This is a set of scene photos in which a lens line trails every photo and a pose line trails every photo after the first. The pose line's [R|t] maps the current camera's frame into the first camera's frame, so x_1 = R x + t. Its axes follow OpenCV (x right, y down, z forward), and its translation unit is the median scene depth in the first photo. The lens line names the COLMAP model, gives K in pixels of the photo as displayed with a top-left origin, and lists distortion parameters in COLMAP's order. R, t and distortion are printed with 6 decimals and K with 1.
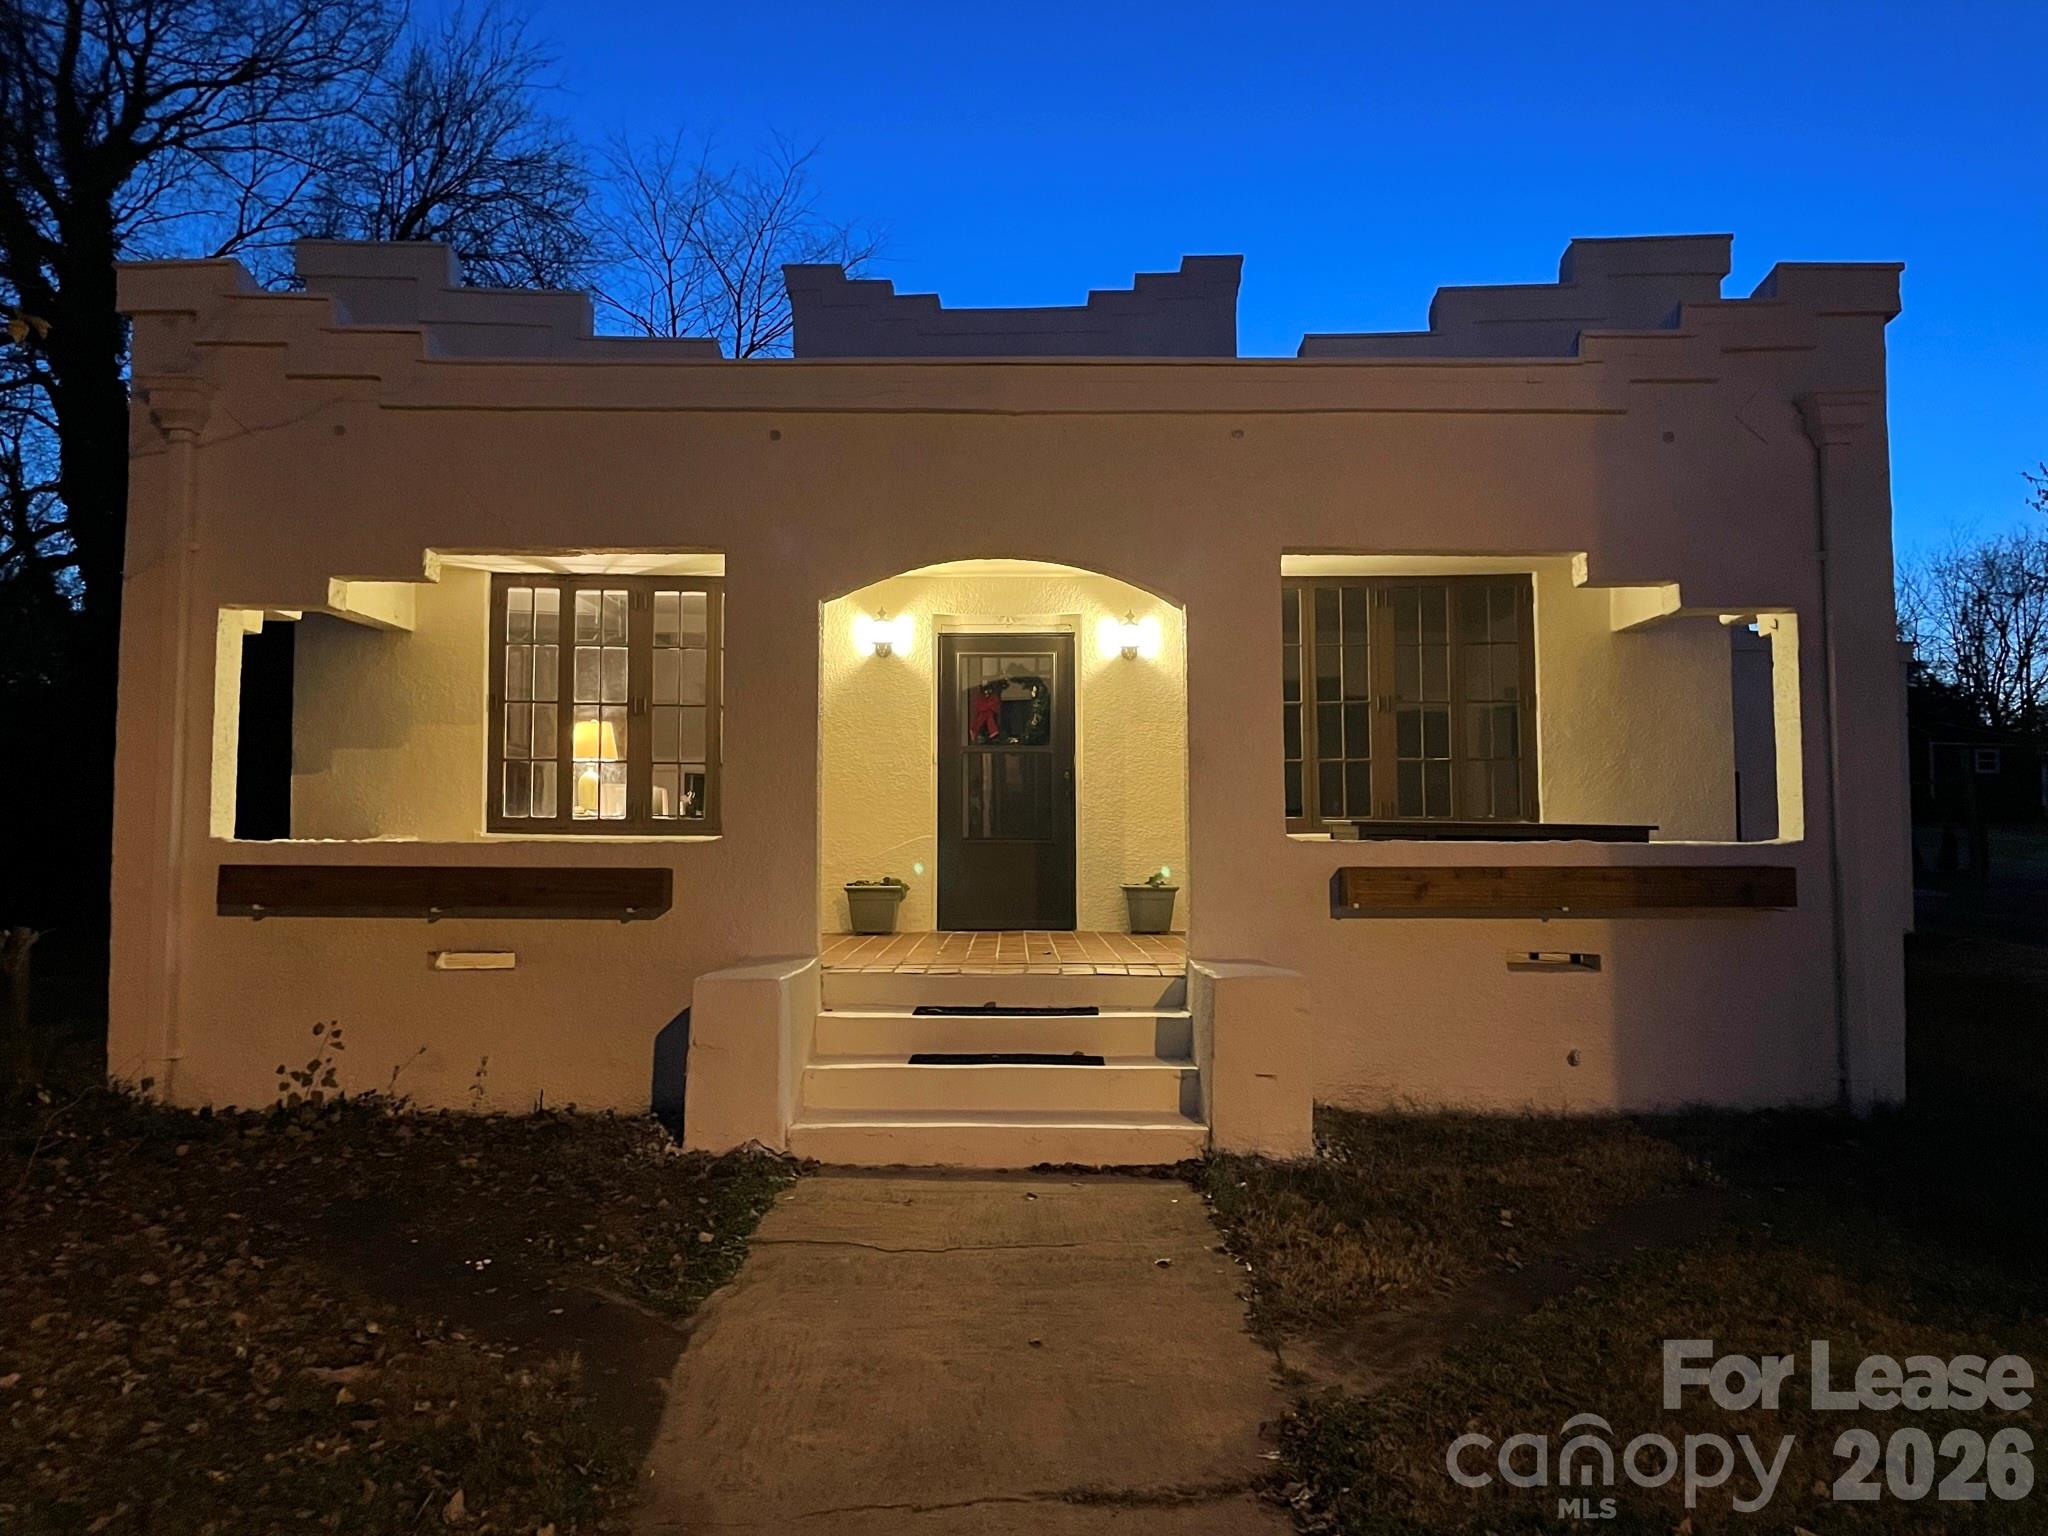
lens RADIAL K [[1547.3, 0, 1022.4], [0, 1547.3, 770.3], [0, 0, 1]] dist [0.066430, -0.081950]
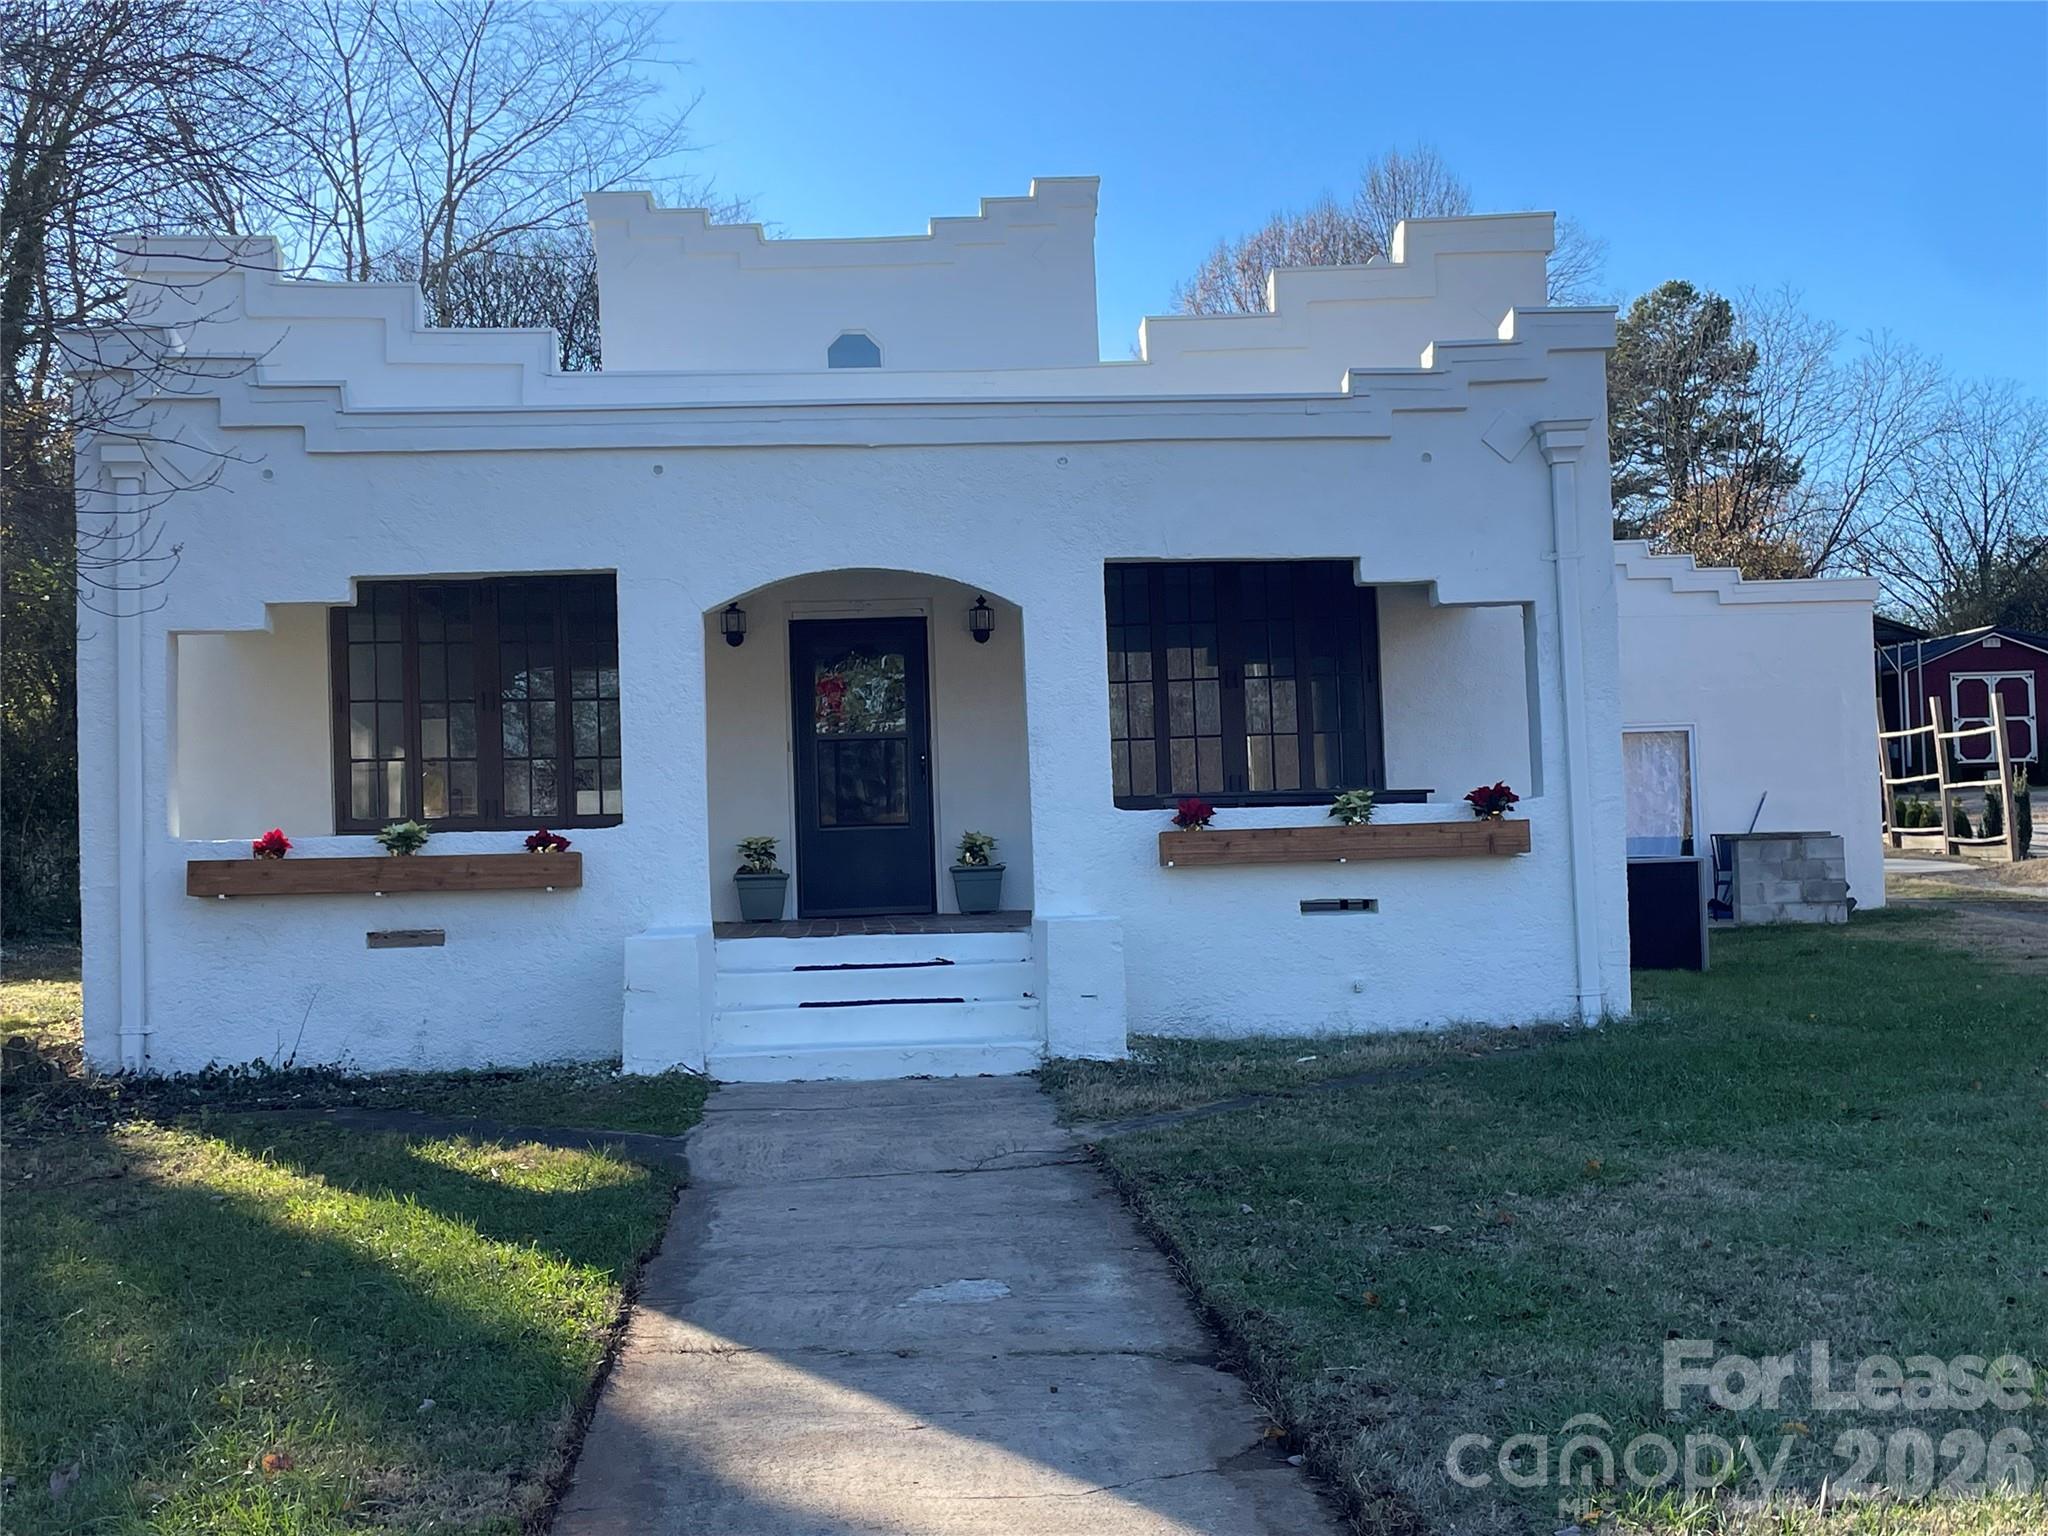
lens RADIAL K [[2388.0, 0, 1023.5], [0, 2388.0, 768.3], [0, 0, 1]] dist [0.010724, 0.000000]
pose [[0.997031, -0.030073, 0.070882, -0.023692], [0.029530, 0.999526, 0.008687, -0.005213], [-0.071109, -0.006568, 0.997447, -0.789396]]
